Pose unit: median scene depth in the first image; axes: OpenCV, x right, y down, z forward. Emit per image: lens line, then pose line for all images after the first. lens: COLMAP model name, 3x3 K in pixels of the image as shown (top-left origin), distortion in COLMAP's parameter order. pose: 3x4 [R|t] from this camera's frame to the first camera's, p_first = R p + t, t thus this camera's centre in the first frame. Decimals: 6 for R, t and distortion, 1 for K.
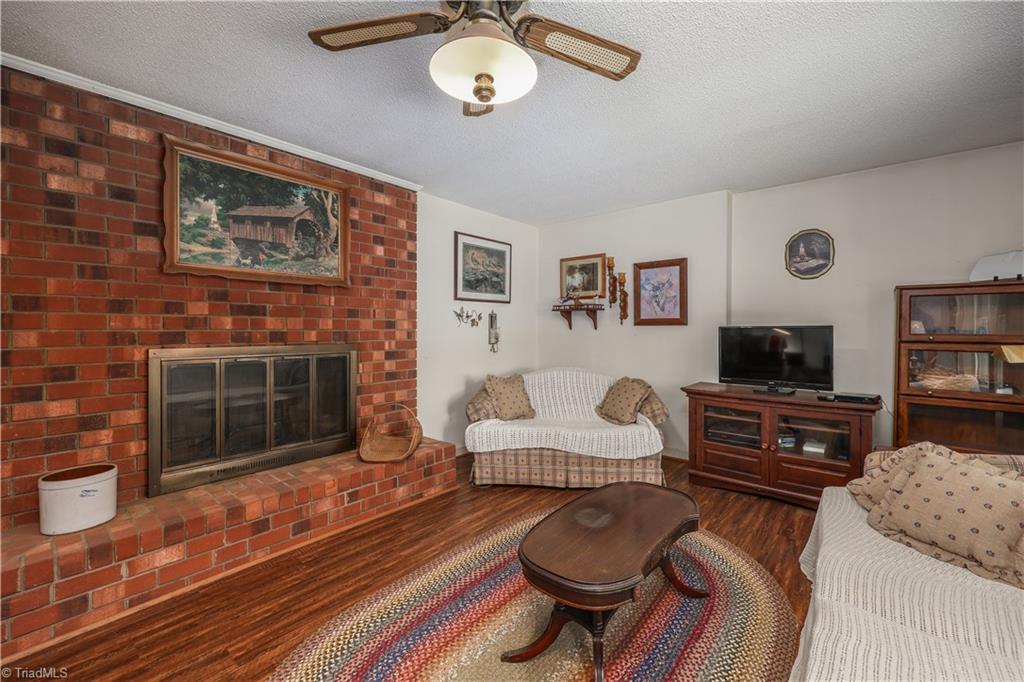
lens RADIAL K [[421.4, 0, 508.7], [0, 421.4, 333.1], [0, 0, 1]] dist [-0.002371, -0.000076]
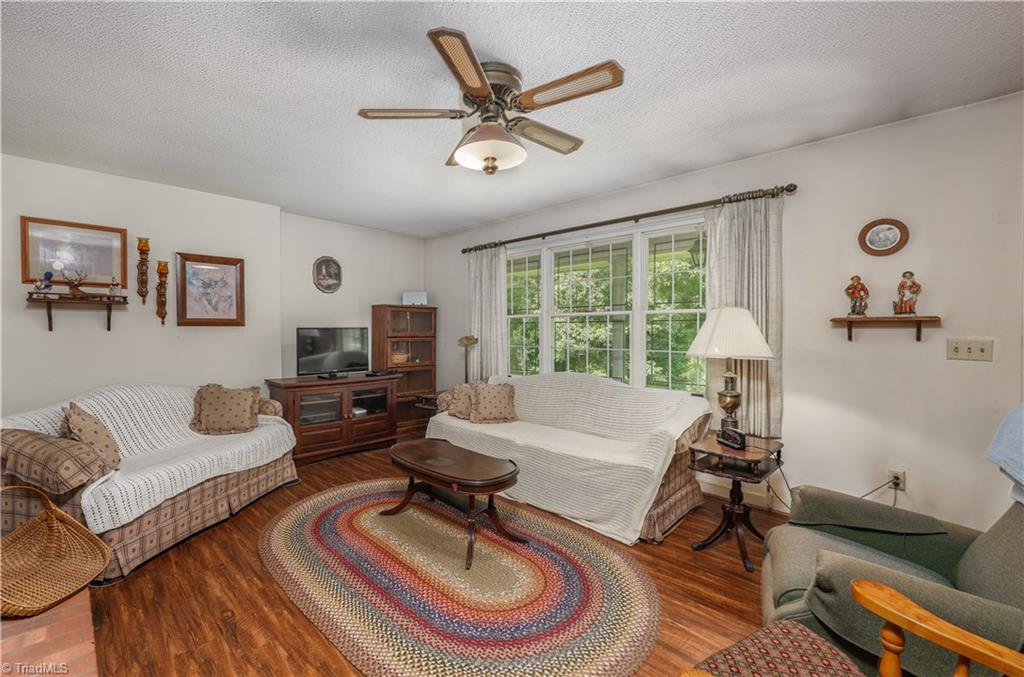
lens RADIAL K [[421.4, 0, 508.8], [0, 421.4, 335.5], [0, 0, 1]] dist [-0.002371, -0.000076]
pose [[0.040029, -0.014846, 0.999088, -0.562160], [0.007139, 0.999868, 0.014572, -0.006383], [-0.999173, 0.006549, 0.040130, 0.325012]]
